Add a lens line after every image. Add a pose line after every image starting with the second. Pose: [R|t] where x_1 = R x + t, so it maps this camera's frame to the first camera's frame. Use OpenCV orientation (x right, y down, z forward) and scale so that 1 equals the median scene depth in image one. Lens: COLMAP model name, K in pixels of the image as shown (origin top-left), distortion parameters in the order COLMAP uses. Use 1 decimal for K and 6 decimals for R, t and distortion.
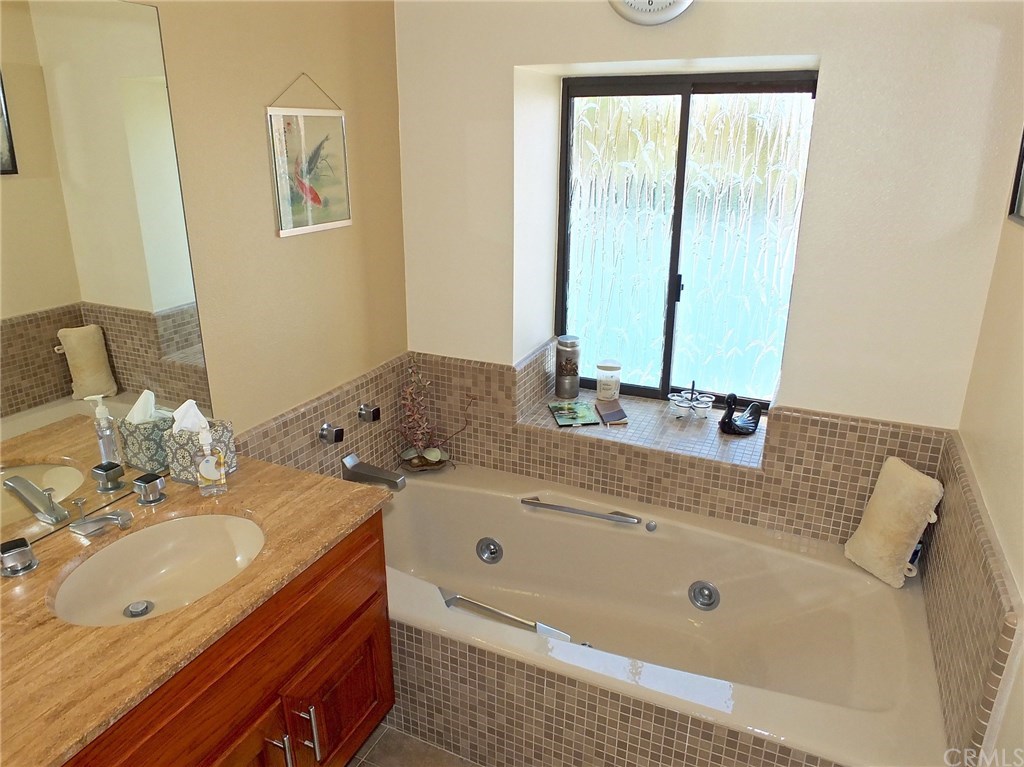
lens RADIAL K [[705.0, 0, 508.8], [0, 705.0, 383.6], [0, 0, 1]] dist [-0.035815, 0.033683]
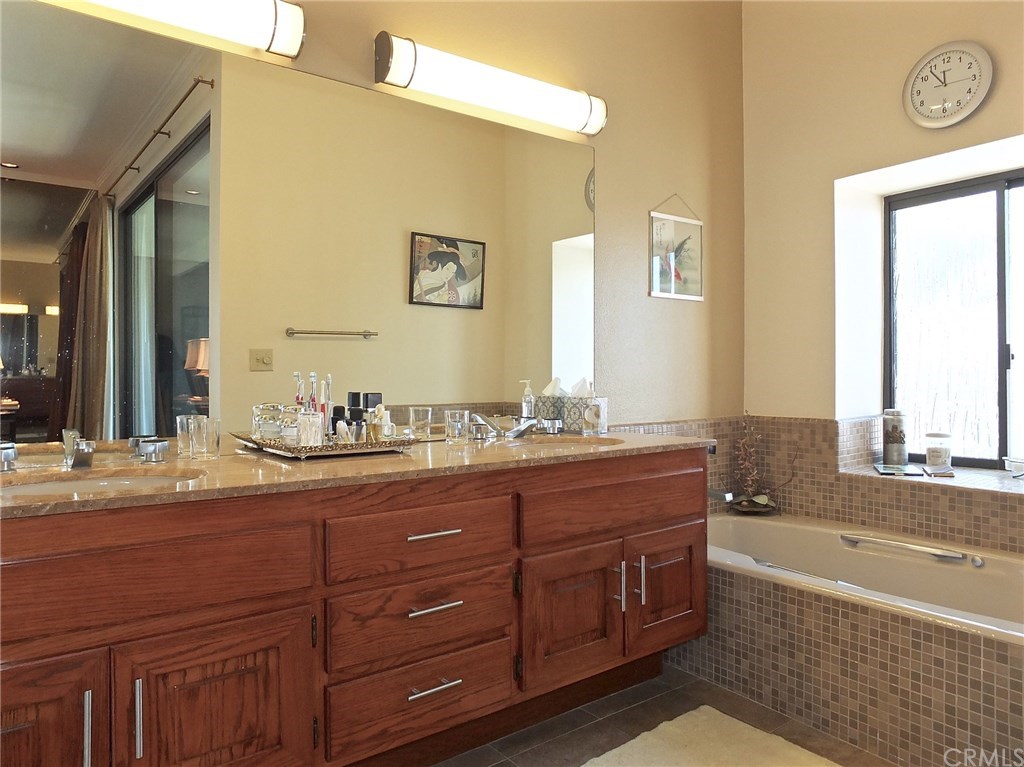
lens RADIAL K [[705.0, 0, 508.8], [0, 705.0, 383.6], [0, 0, 1]] dist [-0.035815, 0.033683]
pose [[0.877714, -0.003292, -0.479174, 0.087311], [-0.152991, 0.945715, -0.286734, 0.335851], [0.454106, 0.324980, 0.829564, -0.218801]]
